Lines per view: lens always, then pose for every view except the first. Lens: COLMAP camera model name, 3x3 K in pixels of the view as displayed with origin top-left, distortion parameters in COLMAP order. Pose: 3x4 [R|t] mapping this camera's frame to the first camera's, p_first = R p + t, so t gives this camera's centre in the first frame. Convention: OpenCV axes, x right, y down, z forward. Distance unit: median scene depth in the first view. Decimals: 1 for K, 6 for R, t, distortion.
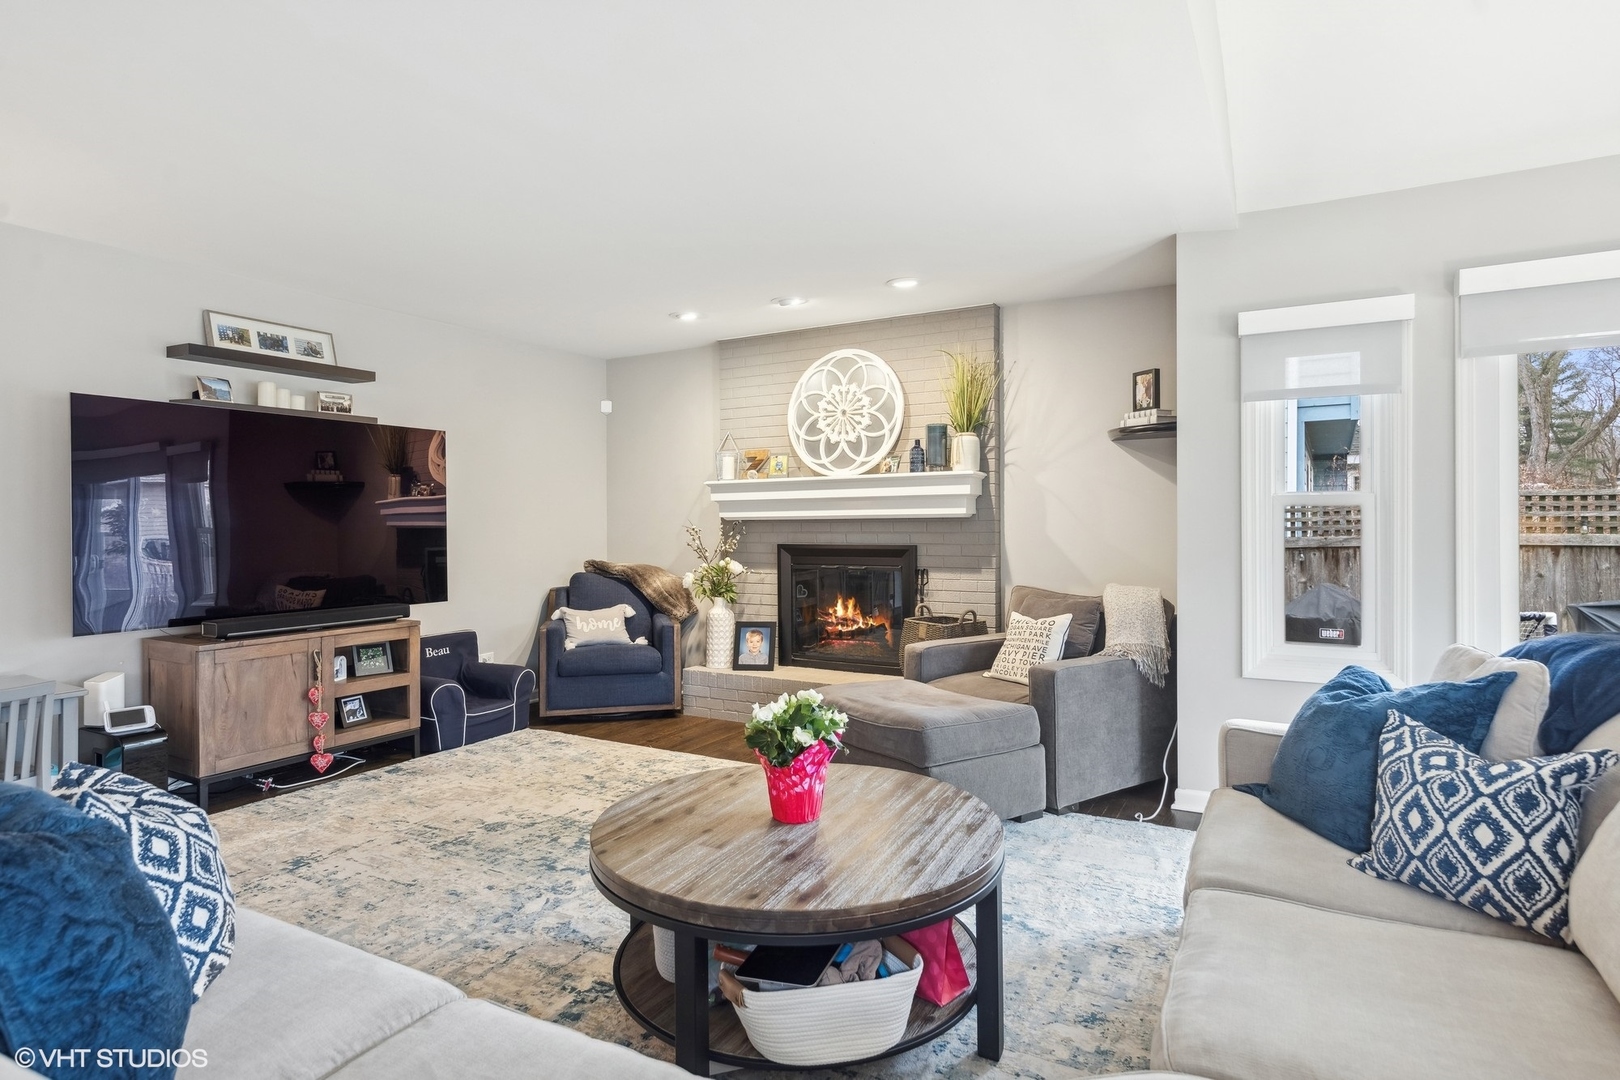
lens RADIAL K [[847.3, 0, 812.6], [0, 847.3, 530.7], [0, 0, 1]] dist [-0.003681, 0.000315]
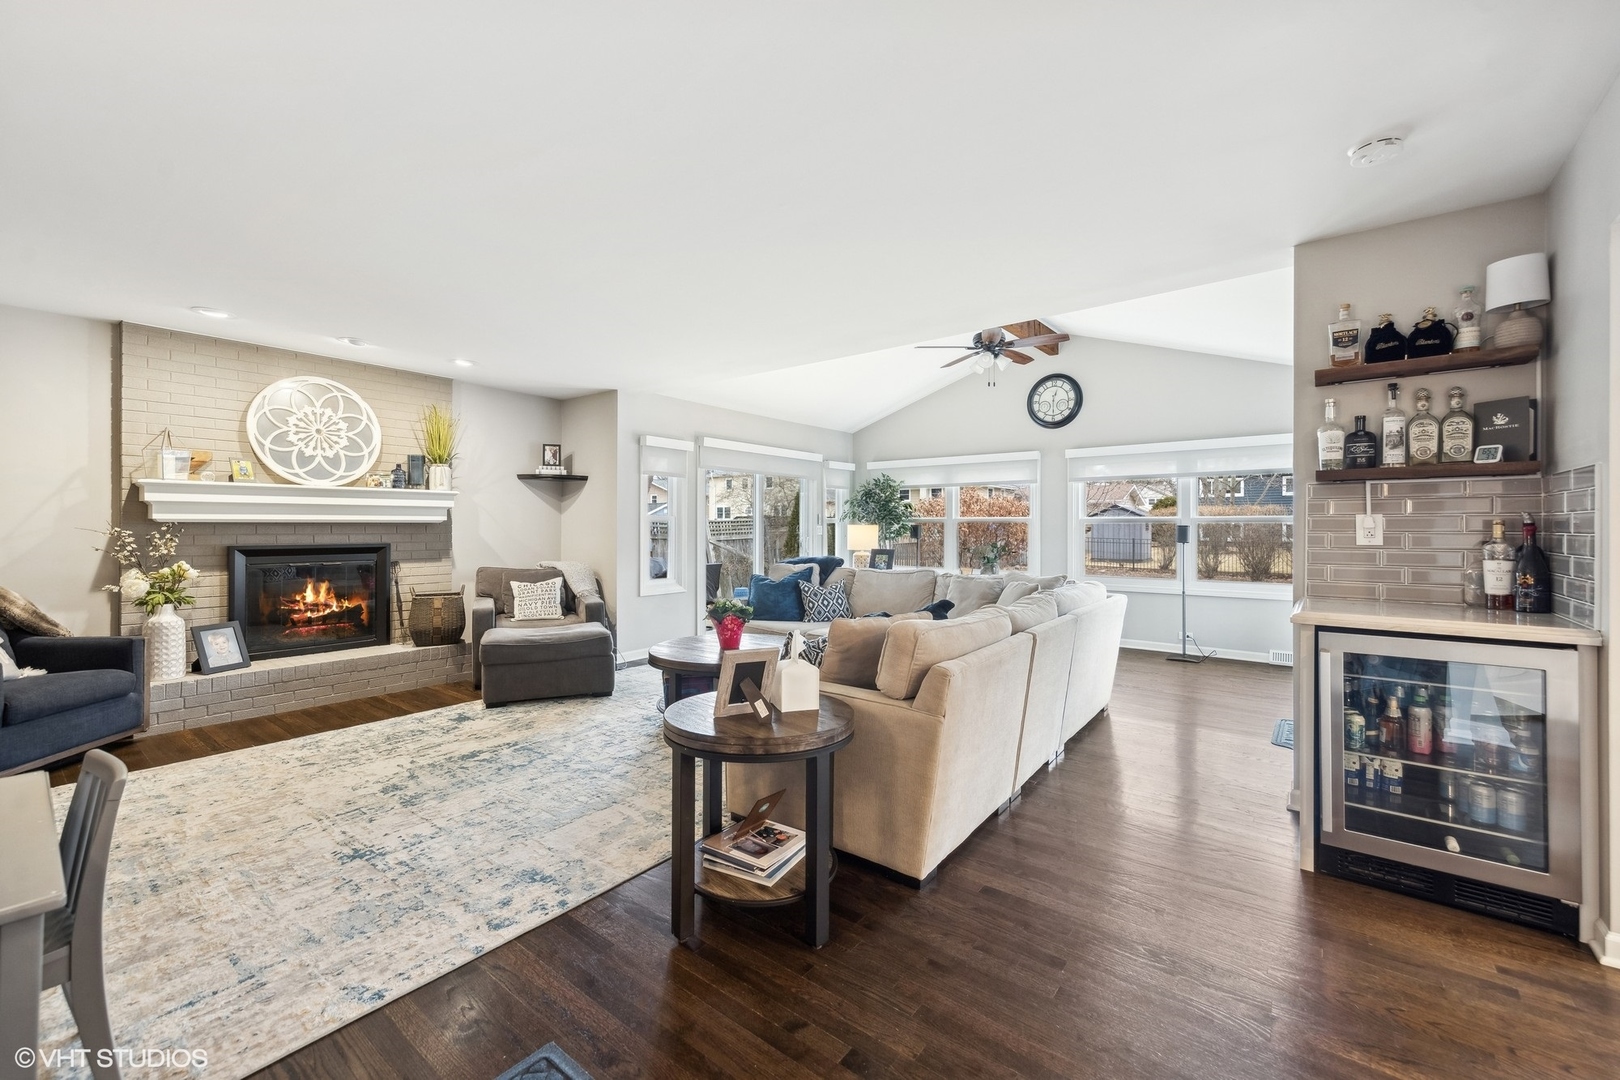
lens RADIAL K [[651.1, 0, 807.7], [0, 651.1, 533.3], [0, 0, 1]] dist [0.005890, -0.000137]
pose [[0.157848, -0.003745, 0.987456, -0.773167], [0.002666, 0.999991, 0.003366, -0.000050], [-0.987460, 0.002101, 0.157857, 0.199292]]
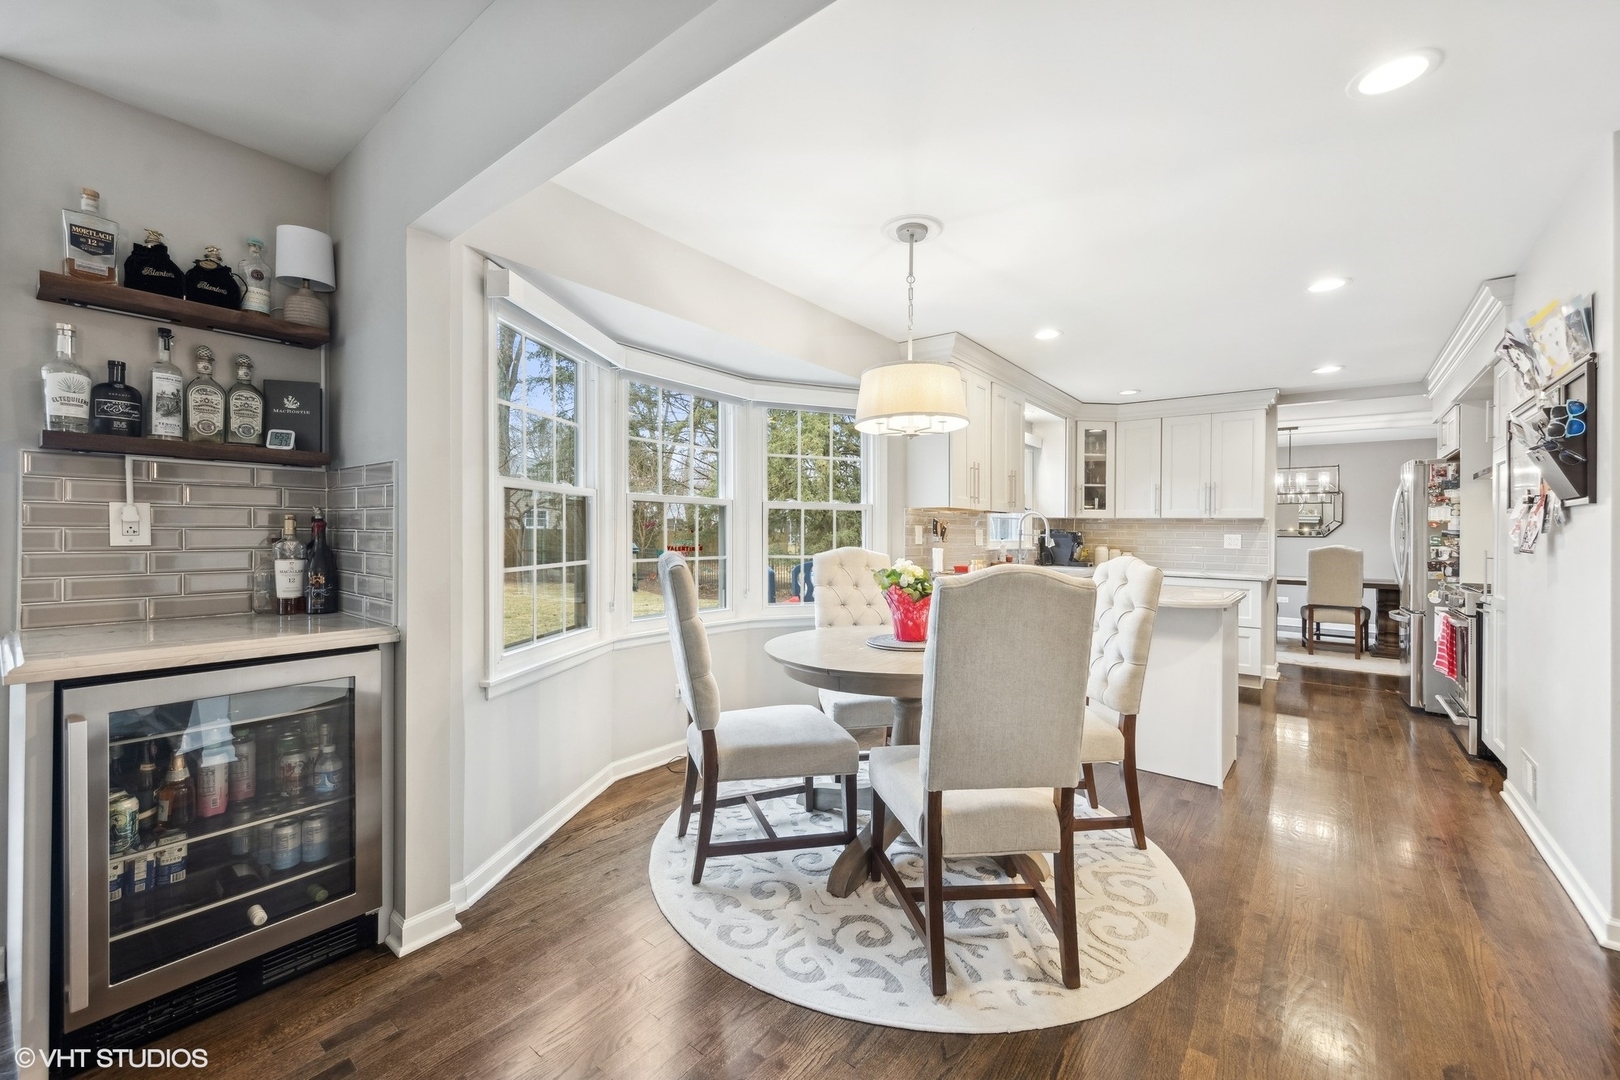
lens RADIAL K [[651.1, 0, 812.0], [0, 651.1, 530.9], [0, 0, 1]] dist [0.005890, -0.000137]
pose [[-0.987812, -0.008515, 0.155421, -0.623184], [-0.007590, 0.999950, 0.006543, -0.001535], [-0.155468, 0.005283, -0.987827, 0.145363]]
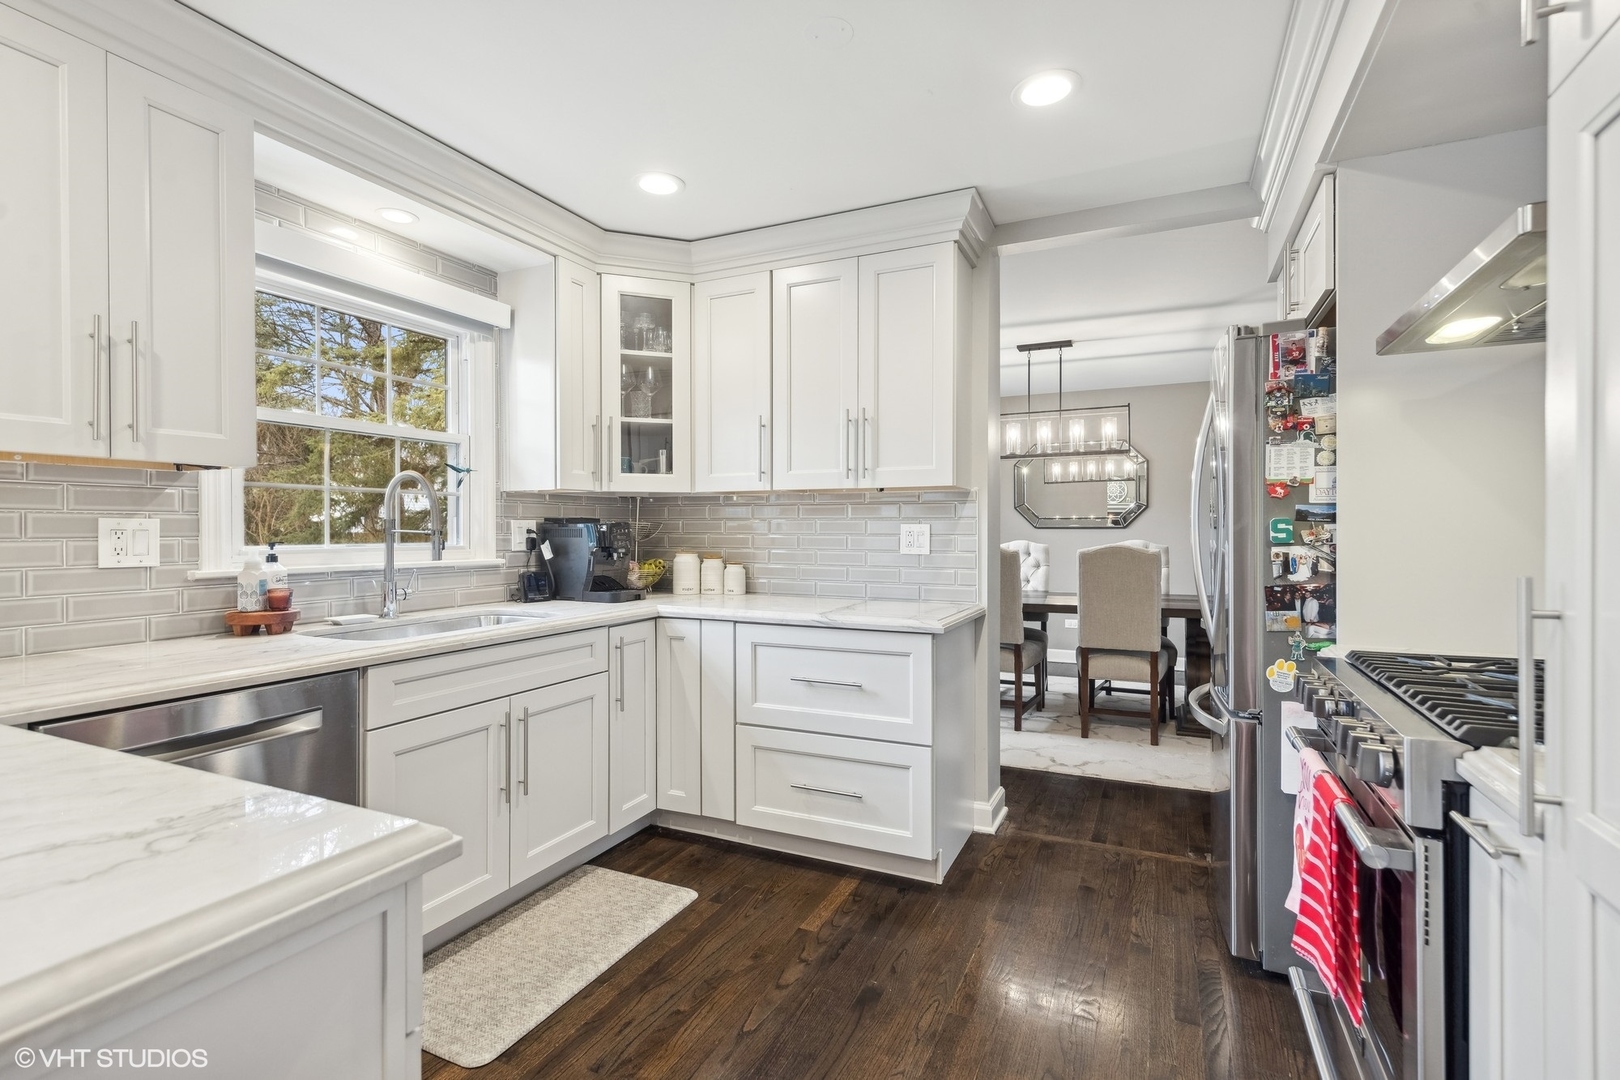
lens RADIAL K [[775.1, 0, 807.9], [0, 775.1, 540.3], [0, 0, 1]] dist [0.003661, -0.000654]
pose [[-0.996705, 0.007044, -0.080801, -1.049723], [0.005276, 0.999742, 0.022073, 0.005712], [0.080936, 0.021574, -0.996486, -0.492020]]
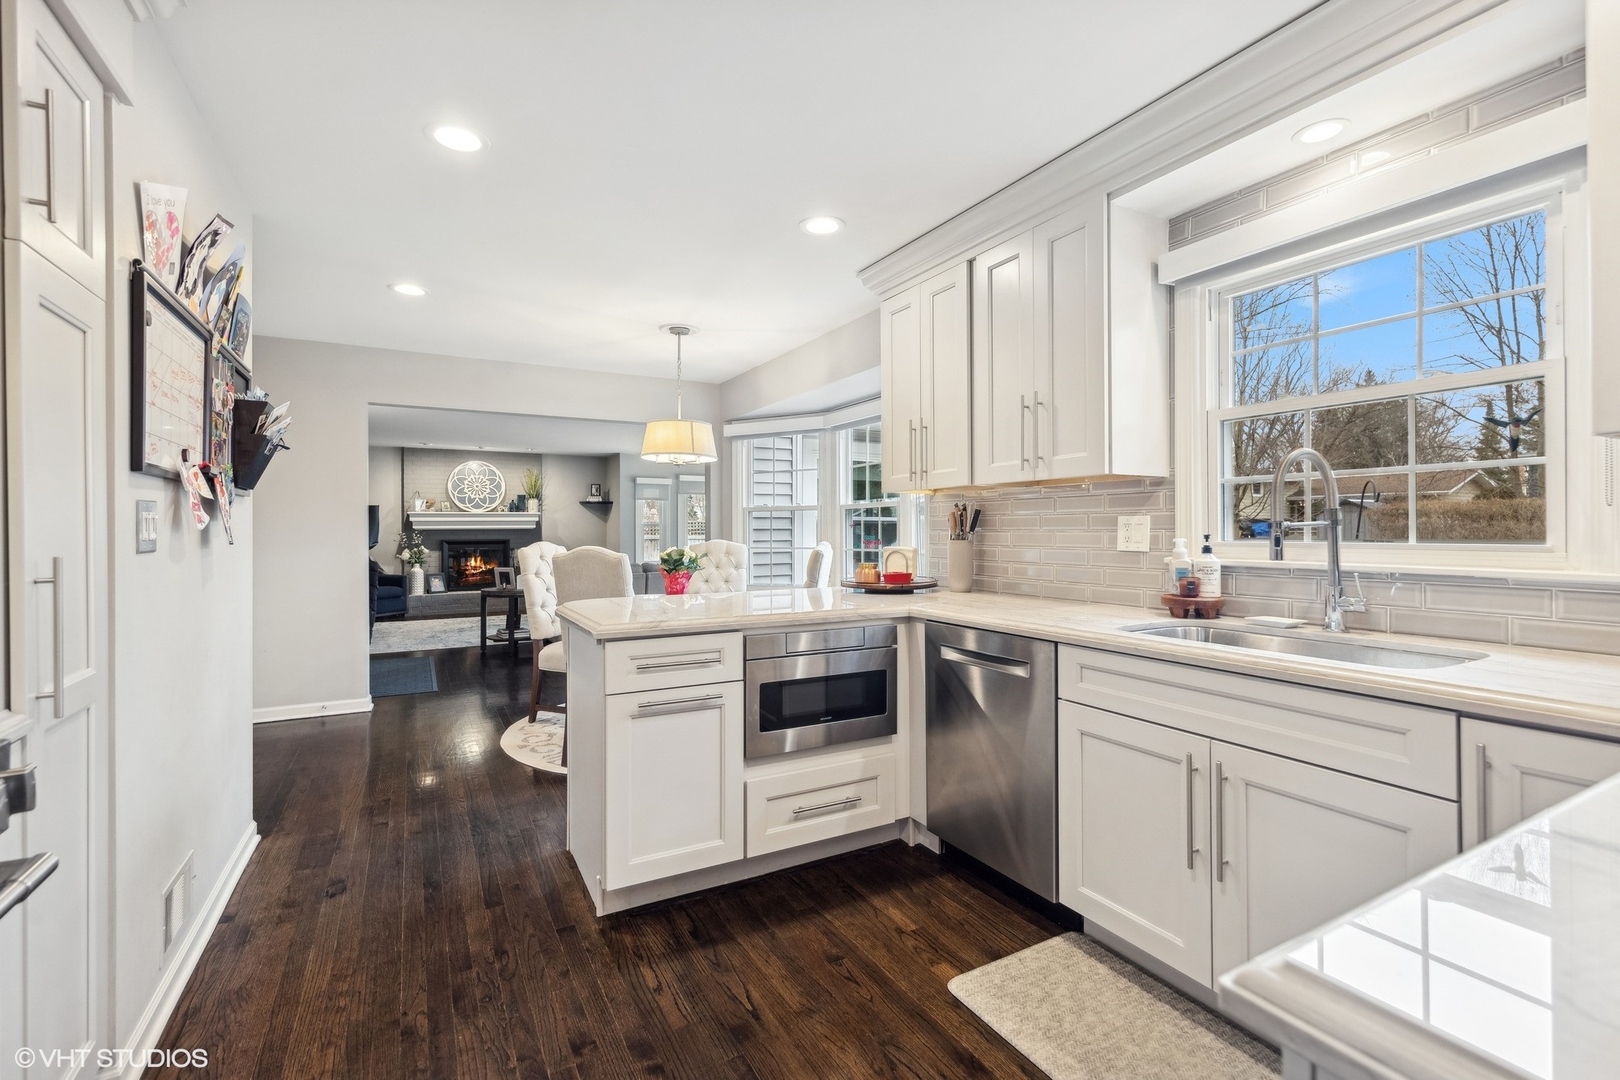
lens RADIAL K [[725.1, 0, 821.8], [0, 725.1, 533.9], [0, 0, 1]] dist [0.002324, 0.000088]
pose [[0.522430, 0.000428, 0.852682, -1.296377], [0.006010, 0.999973, -0.004184, 0.015330], [-0.852661, 0.007311, 0.522413, -1.011496]]
